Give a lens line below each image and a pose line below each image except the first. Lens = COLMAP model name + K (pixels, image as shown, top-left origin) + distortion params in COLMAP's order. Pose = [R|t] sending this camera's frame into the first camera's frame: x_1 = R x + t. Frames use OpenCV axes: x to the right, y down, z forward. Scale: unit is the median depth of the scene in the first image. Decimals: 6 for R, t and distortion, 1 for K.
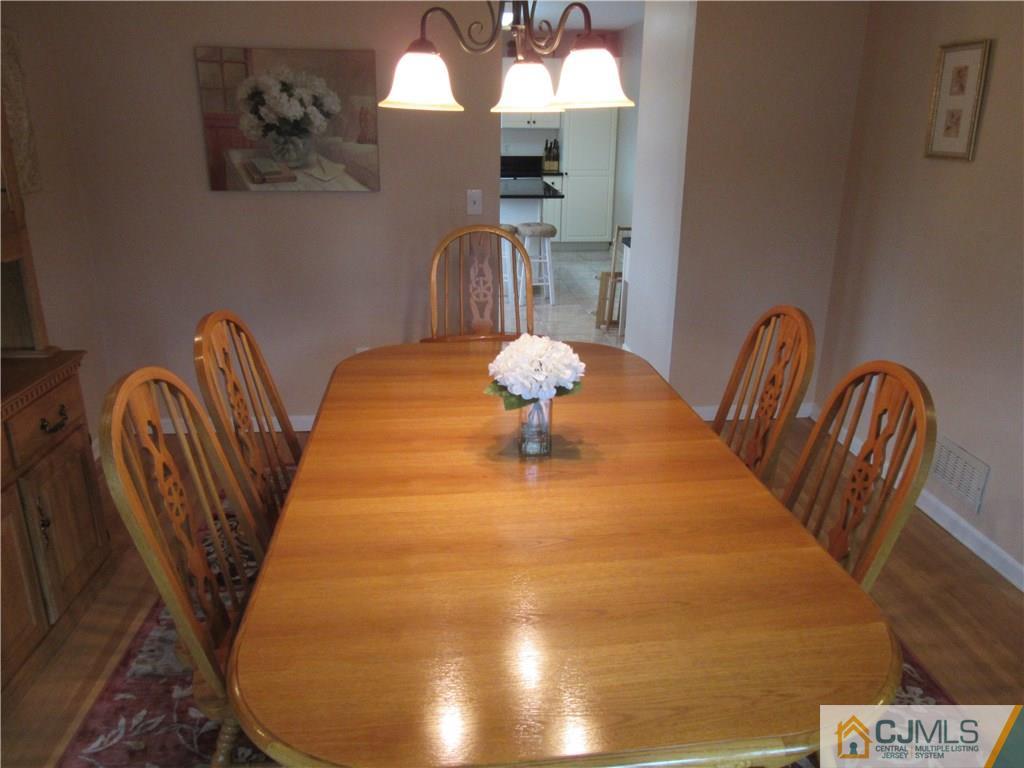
lens RADIAL K [[767.5, 0, 512.0], [0, 767.5, 384.0], [0, 0, 1]] dist [-0.020258, 0.002475]
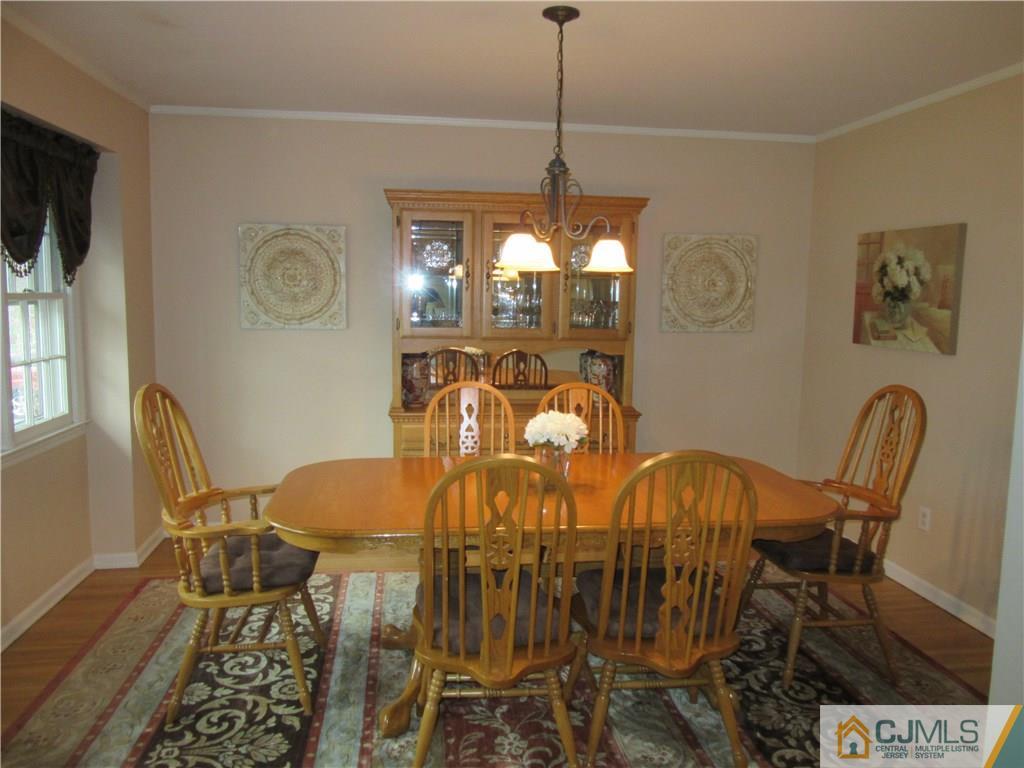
lens RADIAL K [[767.5, 0, 512.0], [0, 767.5, 384.0], [0, 0, 1]] dist [-0.020258, 0.002475]
pose [[0.052997, 0.109841, -0.992535, 0.823857], [-0.338626, 0.937018, 0.085616, -0.112691], [0.939427, 0.331561, 0.086854, 0.406061]]
